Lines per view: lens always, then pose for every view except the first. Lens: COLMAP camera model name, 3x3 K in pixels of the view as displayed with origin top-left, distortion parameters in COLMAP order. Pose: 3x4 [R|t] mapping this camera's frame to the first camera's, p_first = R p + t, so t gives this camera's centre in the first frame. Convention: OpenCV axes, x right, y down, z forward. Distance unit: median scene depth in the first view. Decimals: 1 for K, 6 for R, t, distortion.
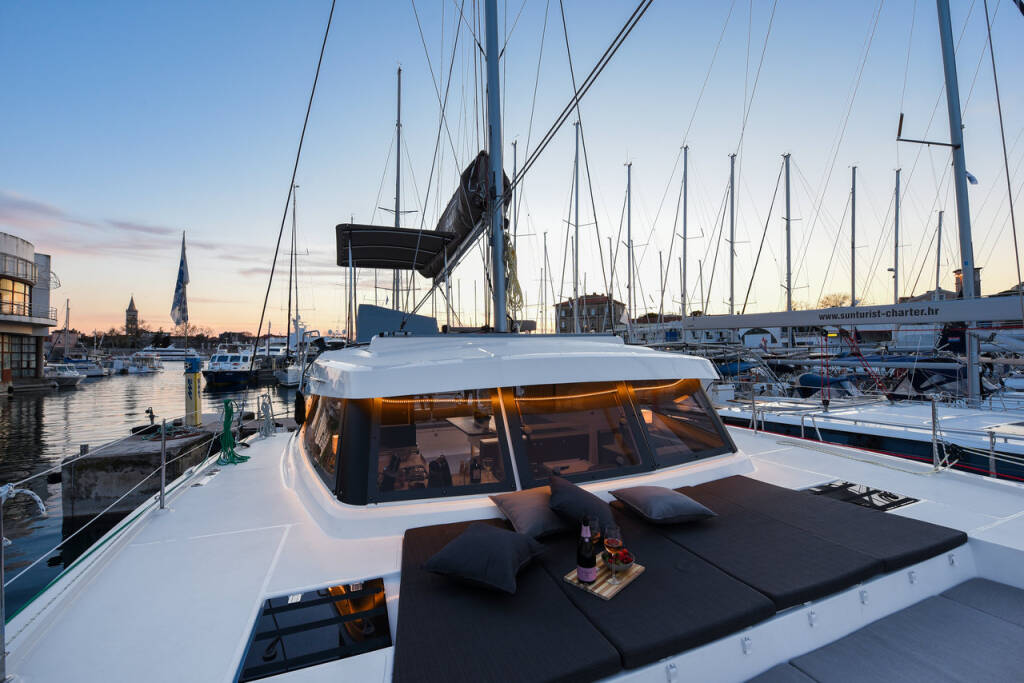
lens RADIAL K [[405.6, 0, 512.0], [0, 405.6, 341.5], [0, 0, 1]] dist [-0.012453, -0.000337]
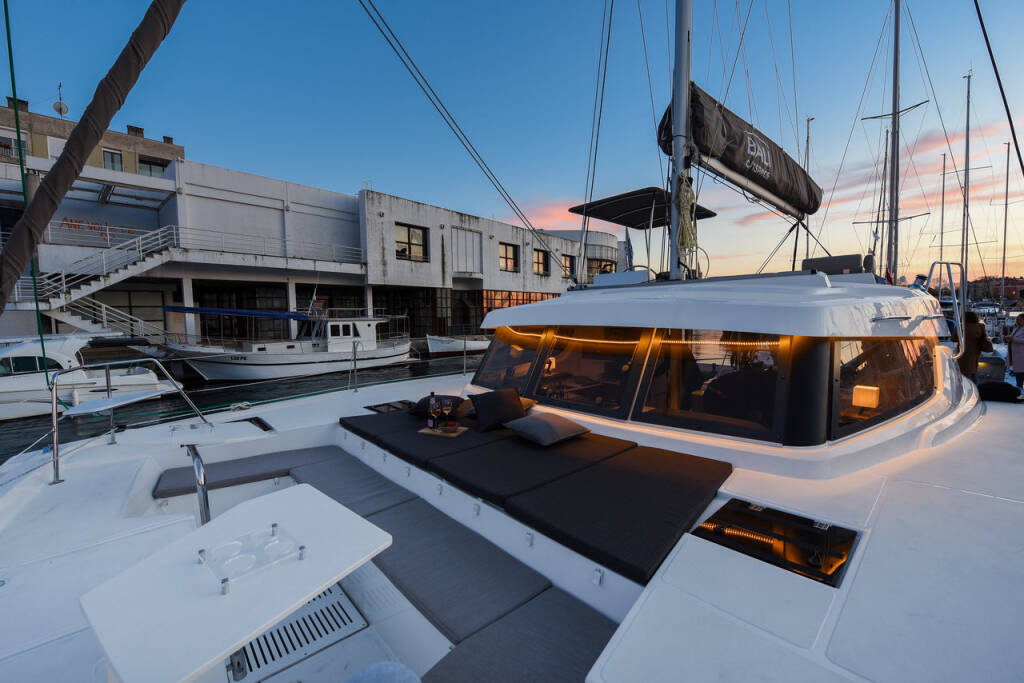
lens RADIAL K [[405.6, 0, 512.0], [0, 405.6, 341.5], [0, 0, 1]] dist [-0.012453, -0.000337]
pose [[0.352394, 0.069149, -0.933294, 1.098825], [0.041406, 0.995138, 0.089365, 0.031351], [0.934935, -0.070136, 0.347817, 0.402518]]
